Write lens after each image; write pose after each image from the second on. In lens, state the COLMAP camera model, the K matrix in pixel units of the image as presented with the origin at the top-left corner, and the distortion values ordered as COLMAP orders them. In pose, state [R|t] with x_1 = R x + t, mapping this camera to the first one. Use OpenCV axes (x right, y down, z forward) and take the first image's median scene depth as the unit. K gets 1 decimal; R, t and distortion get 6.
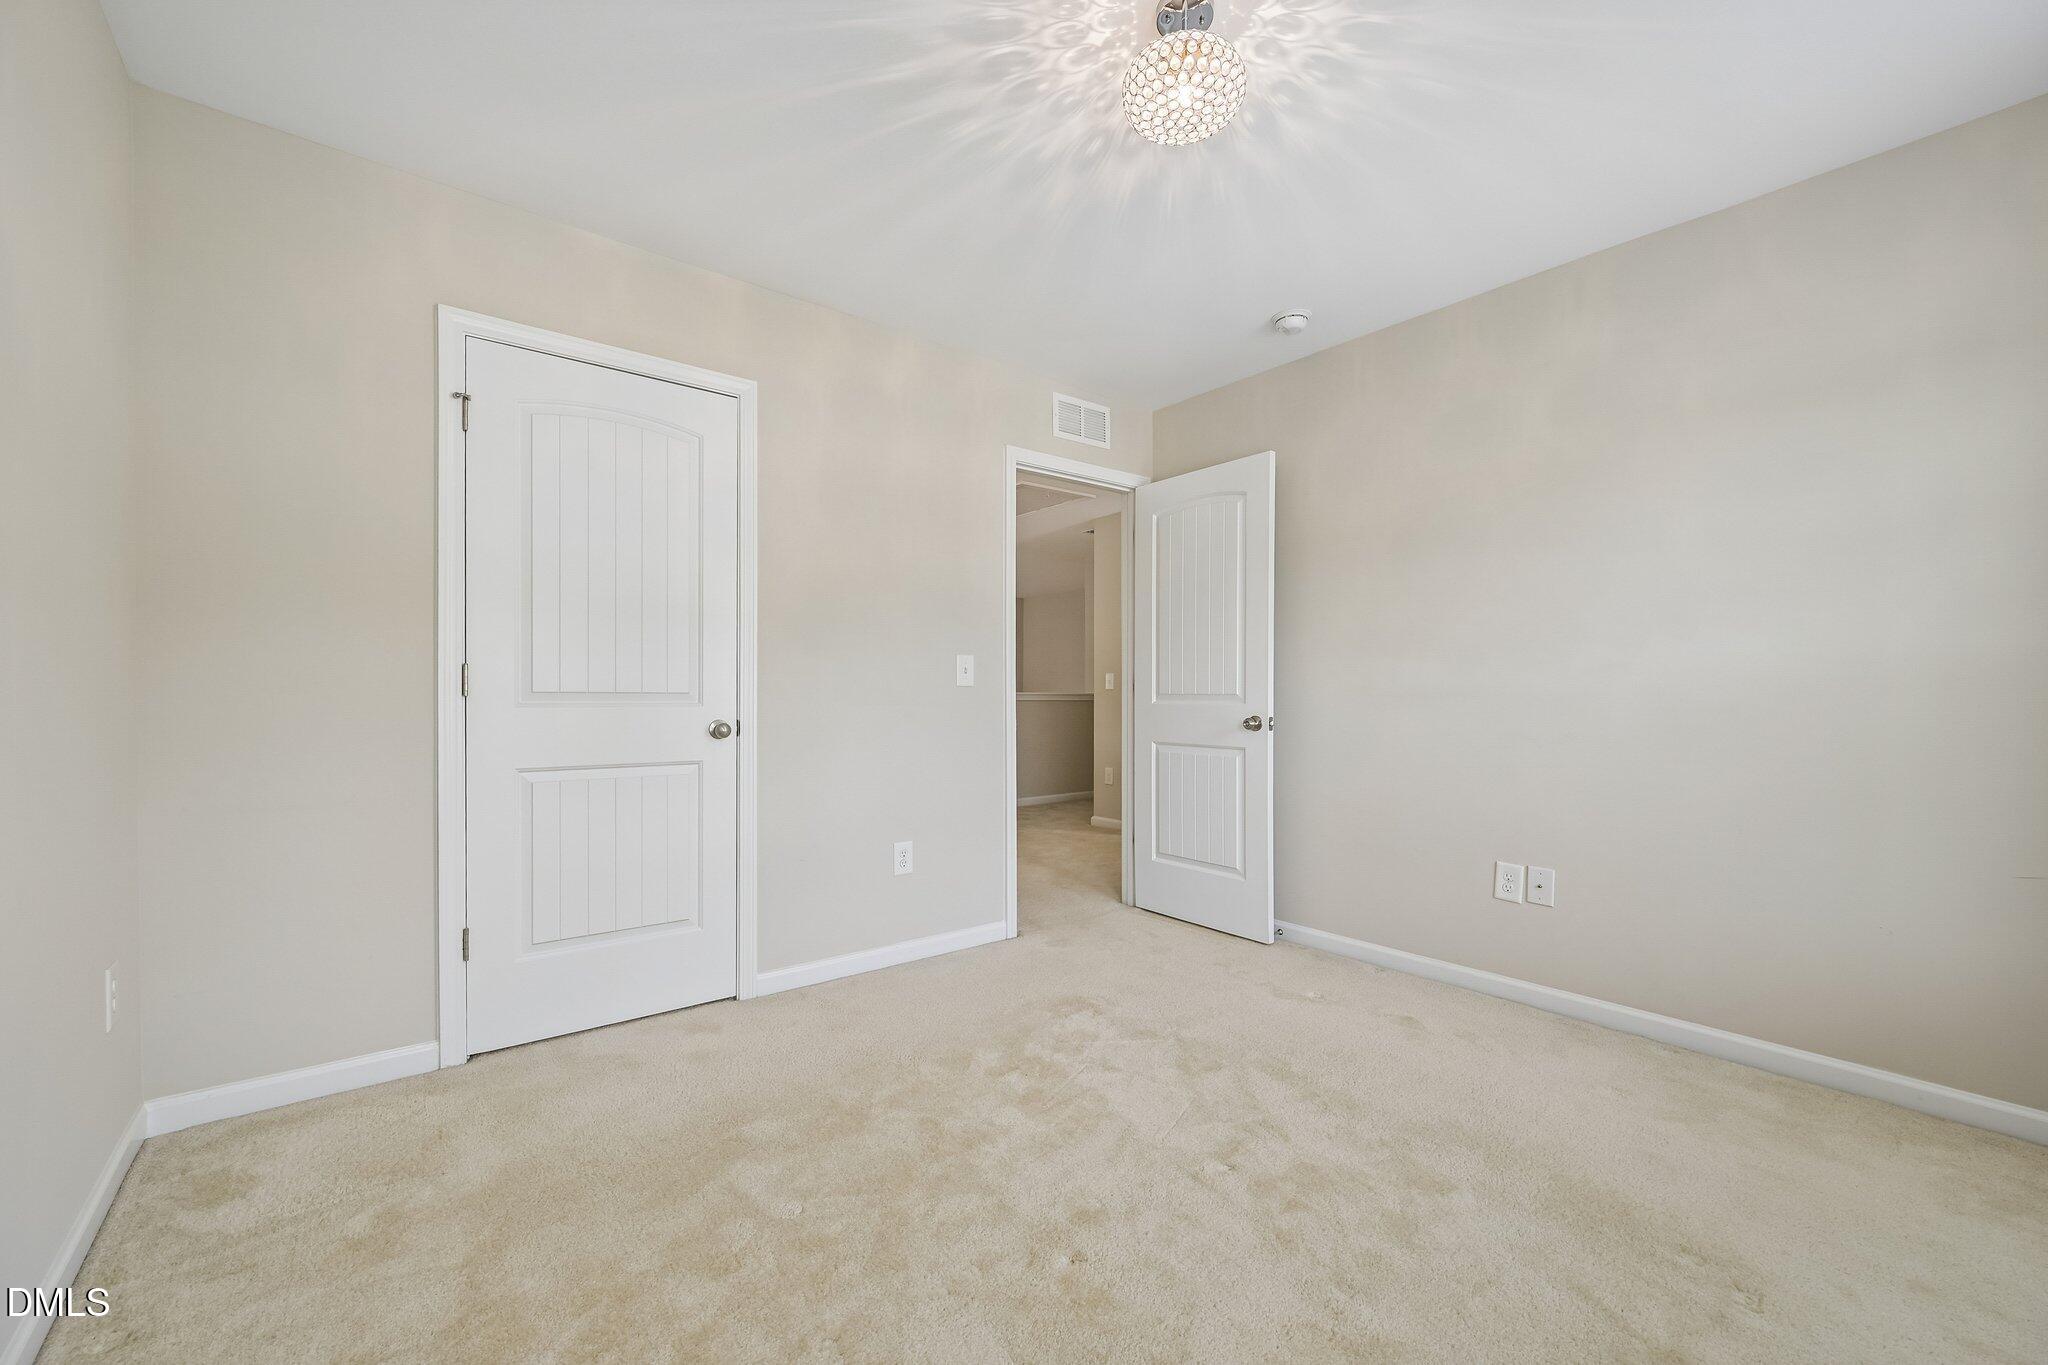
lens RADIAL K [[807.5, 0, 1023.9], [0, 807.5, 692.2], [0, 0, 1]] dist [-0.000939, -0.000060]
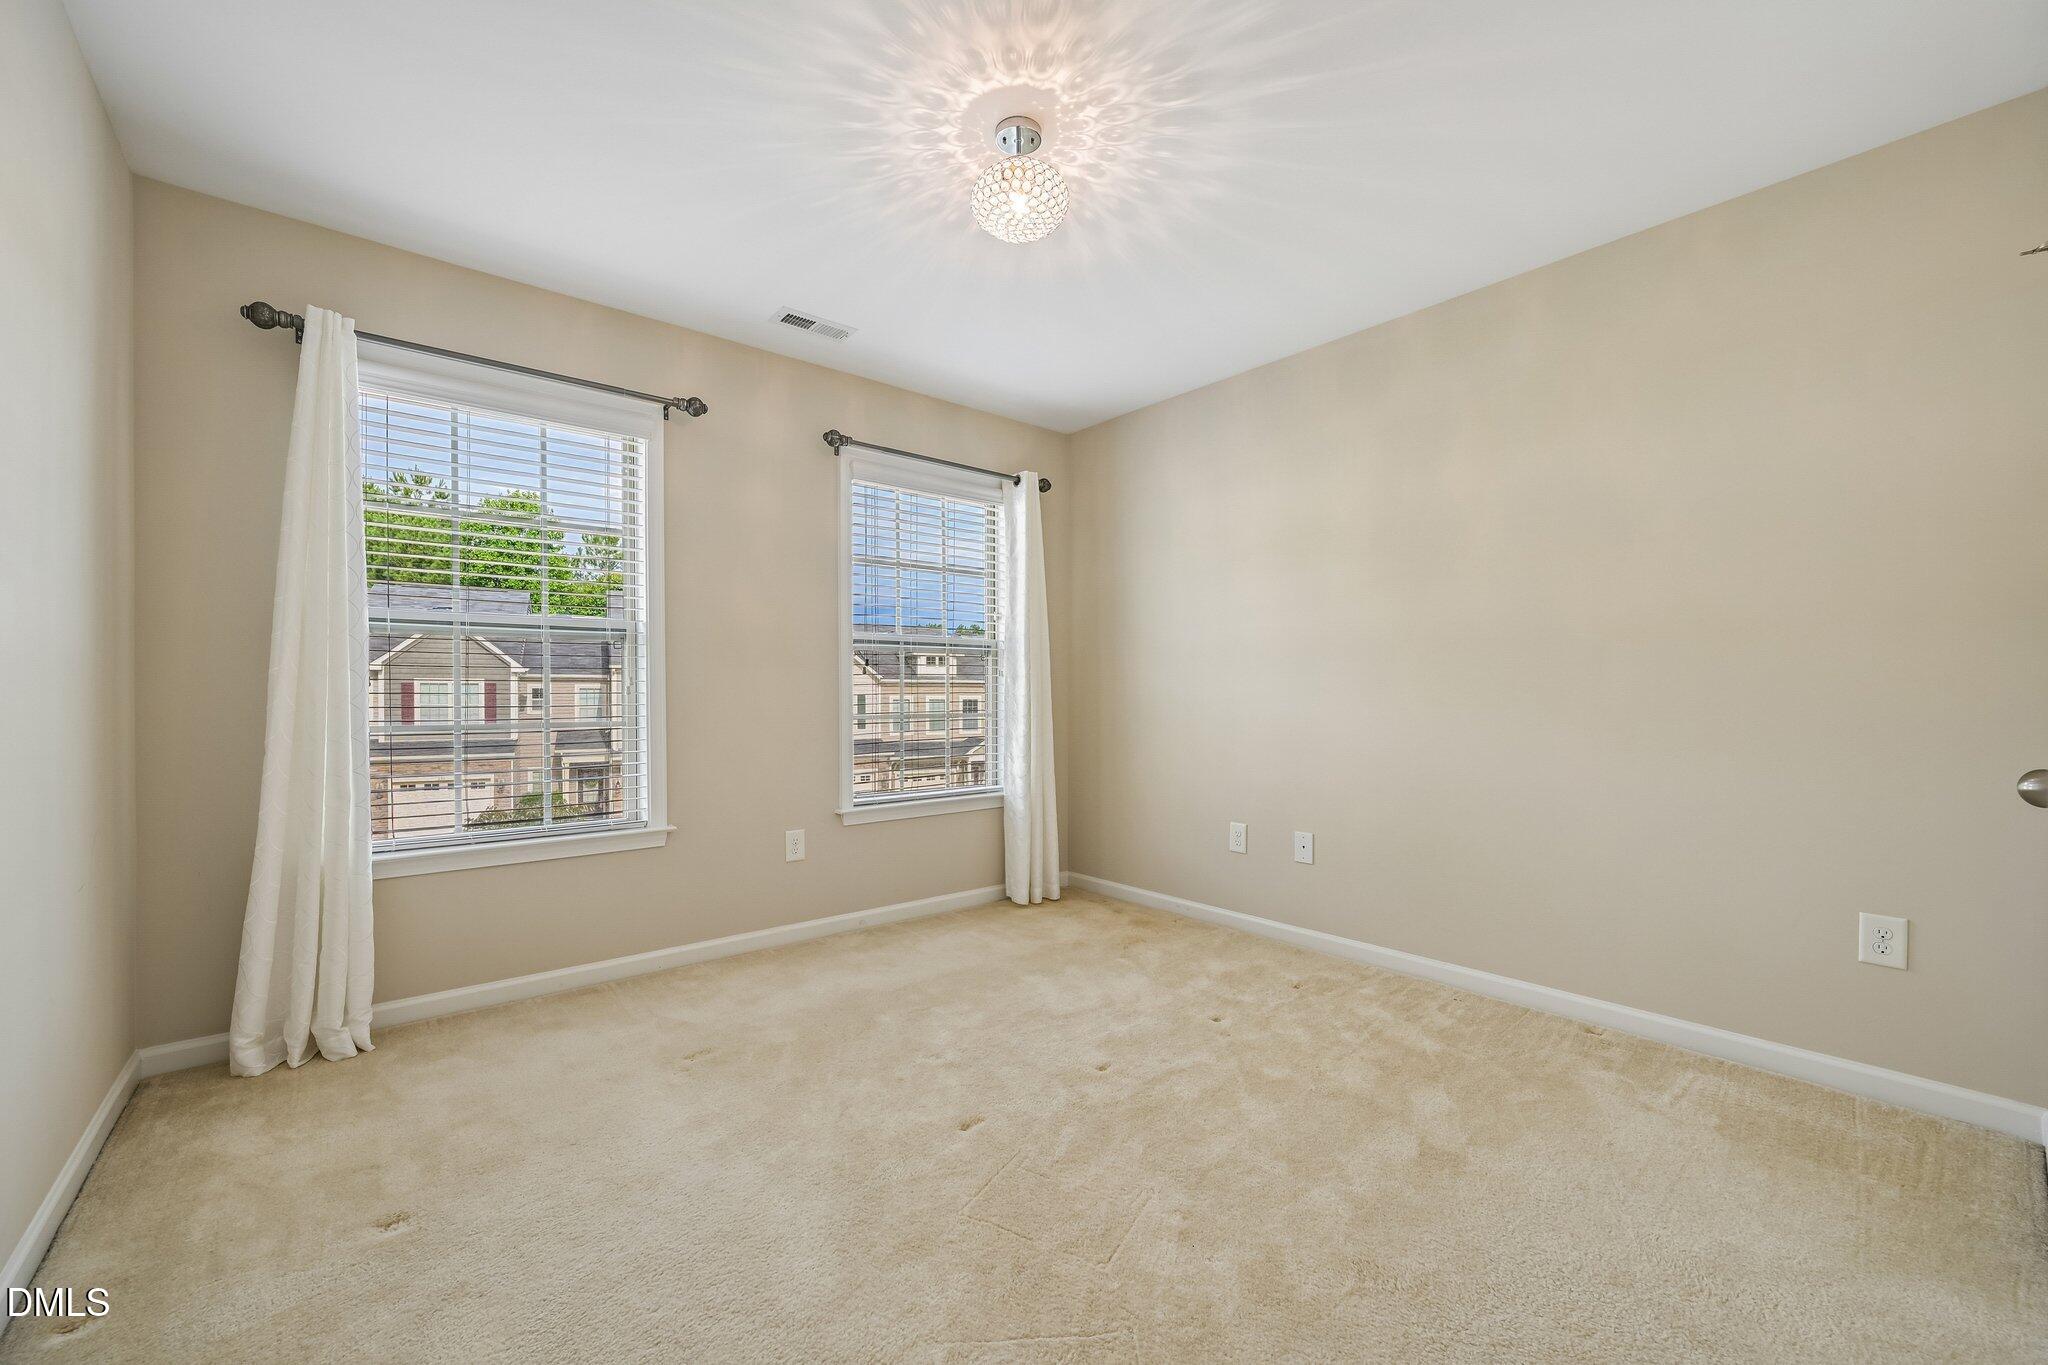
lens RADIAL K [[807.5, 0, 1023.9], [0, 807.5, 692.2], [0, 0, 1]] dist [-0.000939, -0.000060]
pose [[-0.999803, 0.002235, -0.019707, 0.202836], [0.002162, 0.999991, 0.003730, -0.002327], [0.019715, 0.003686, -0.999799, 2.076839]]
